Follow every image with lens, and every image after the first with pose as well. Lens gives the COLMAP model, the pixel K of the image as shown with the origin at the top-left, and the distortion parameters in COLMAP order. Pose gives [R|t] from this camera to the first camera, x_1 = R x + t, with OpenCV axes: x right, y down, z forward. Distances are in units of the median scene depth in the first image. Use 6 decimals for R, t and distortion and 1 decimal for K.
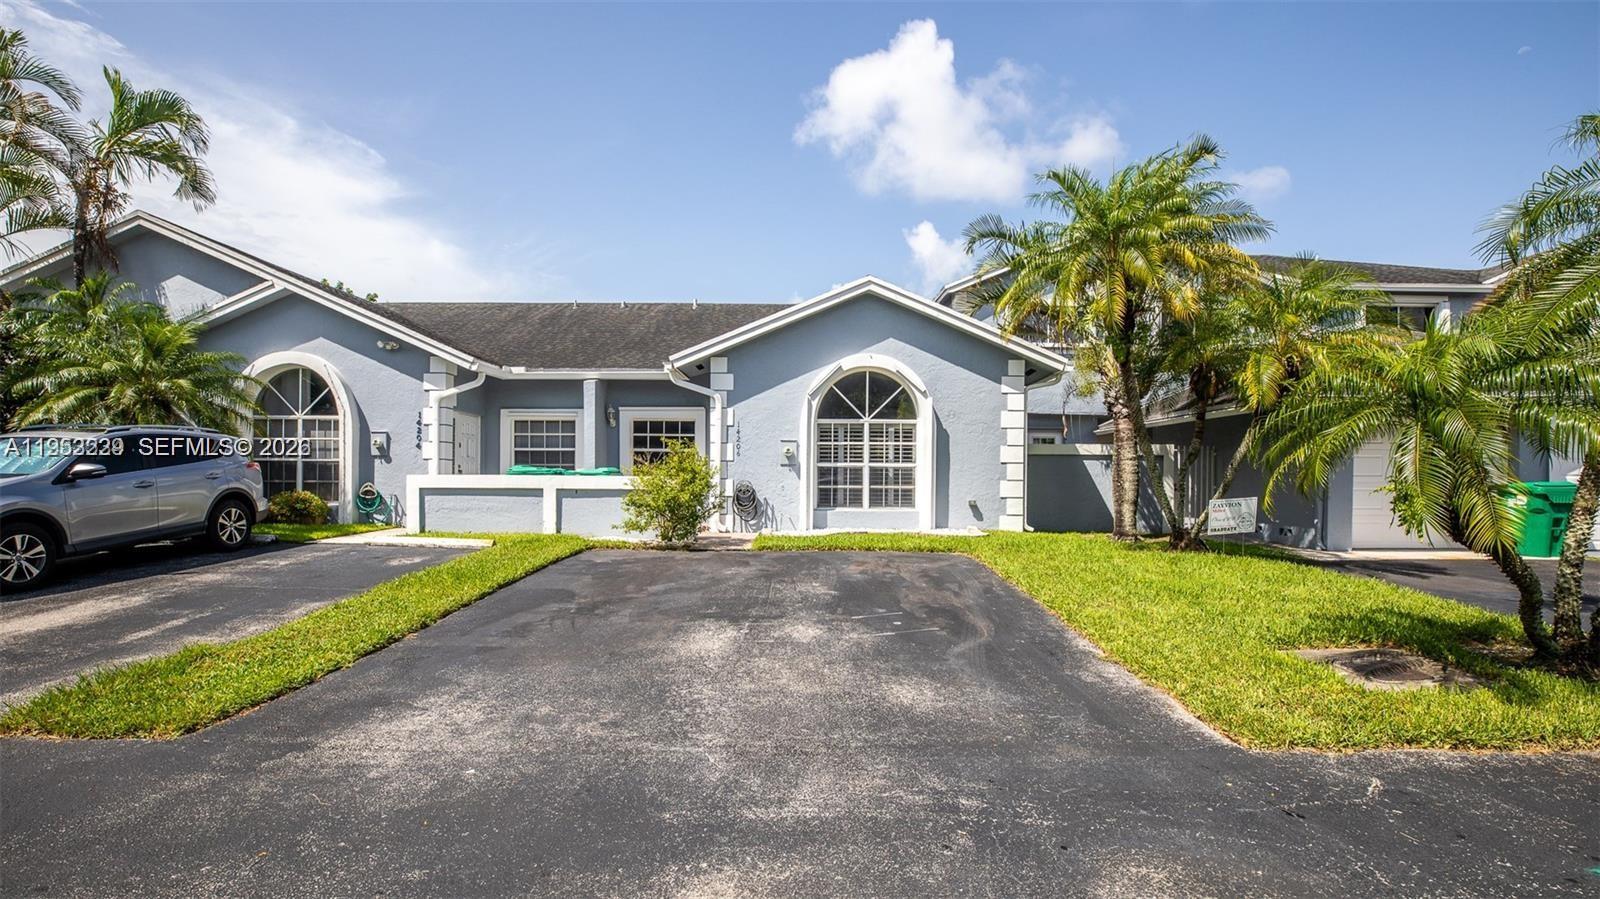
lens RADIAL K [[736.3, 0, 812.3], [0, 736.3, 482.5], [0, 0, 1]] dist [-0.040115, 0.010169]
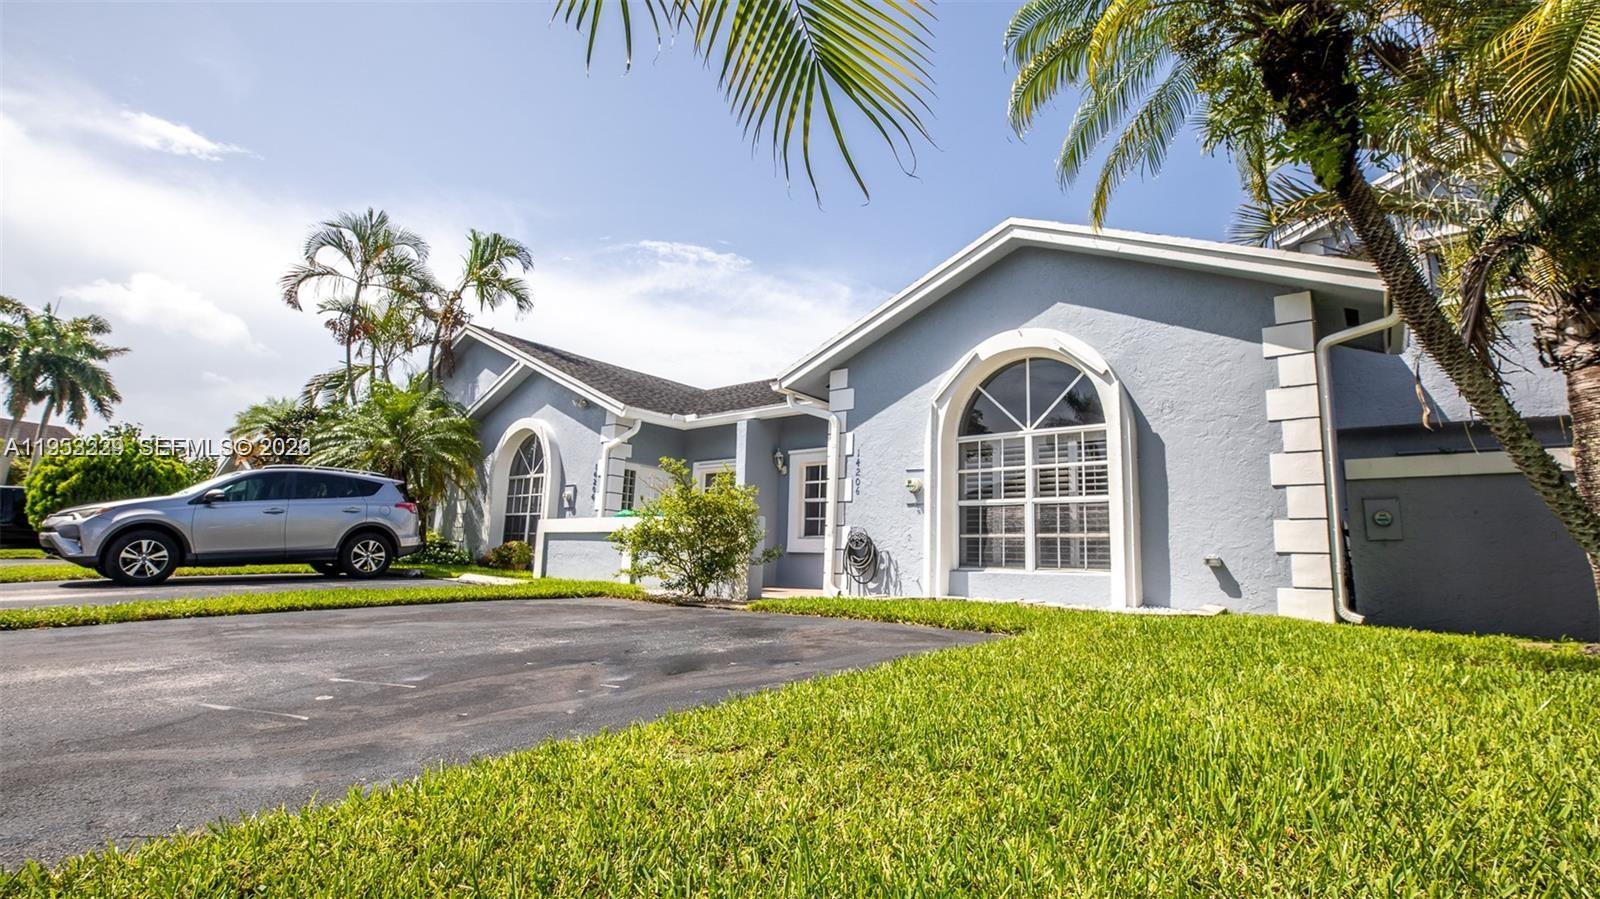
lens RADIAL K [[736.3, 0, 803.9], [0, 736.3, 448.3], [0, 0, 1]] dist [-0.040115, 0.010169]
pose [[0.774014, -0.082860, -0.627723, 0.327064], [-0.035268, 0.984219, -0.173405, 0.048742], [0.632186, 0.156356, 0.758877, 0.391388]]
